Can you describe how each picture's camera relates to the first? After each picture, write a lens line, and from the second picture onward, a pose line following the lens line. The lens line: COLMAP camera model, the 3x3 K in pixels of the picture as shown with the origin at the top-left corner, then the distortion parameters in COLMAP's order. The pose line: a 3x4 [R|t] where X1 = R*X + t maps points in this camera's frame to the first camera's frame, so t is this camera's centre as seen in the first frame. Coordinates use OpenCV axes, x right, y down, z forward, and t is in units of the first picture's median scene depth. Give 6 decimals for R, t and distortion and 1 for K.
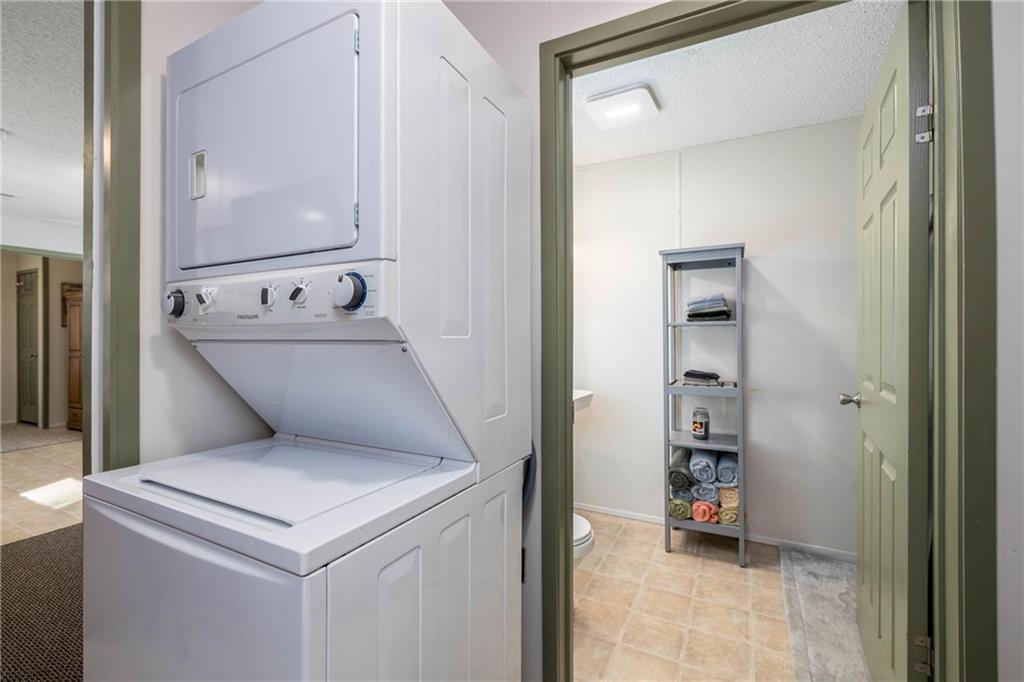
lens RADIAL K [[440.3, 0, 492.1], [0, 440.3, 338.7], [0, 0, 1]] dist [0.015669, 0.000109]
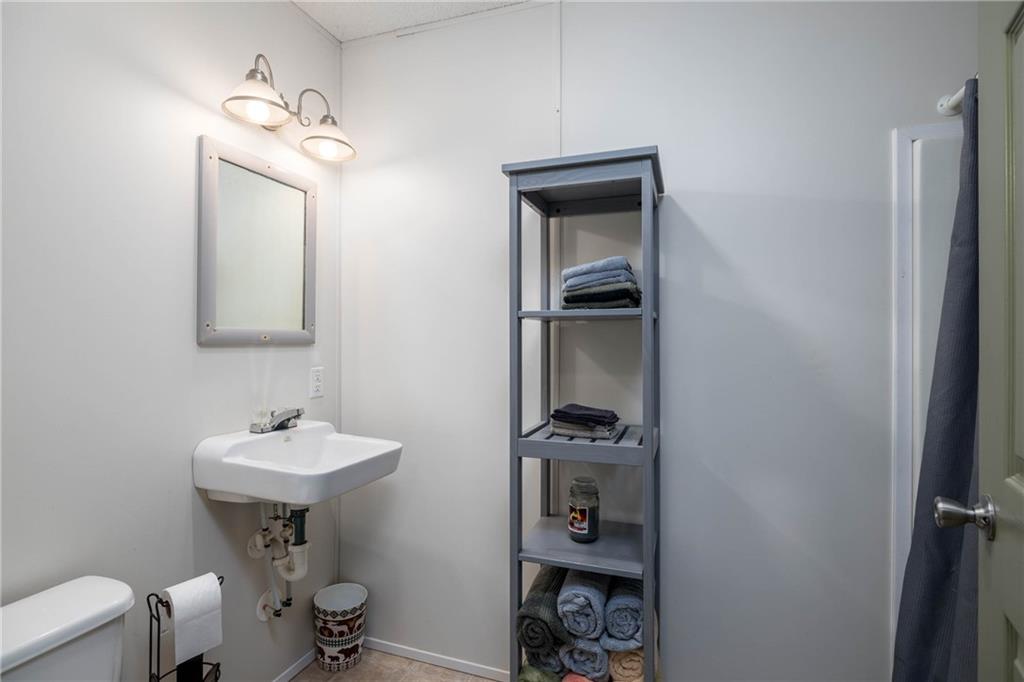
lens RADIAL K [[521.6, 0, 512.0], [0, 521.6, 341.0], [0, 0, 1]] dist [-0.001008, -0.000417]
pose [[0.984961, 0.002587, 0.172758, 0.296192], [-0.002640, 0.999997, 0.000077, -0.003351], [-0.172757, -0.000532, 0.984964, 0.436662]]
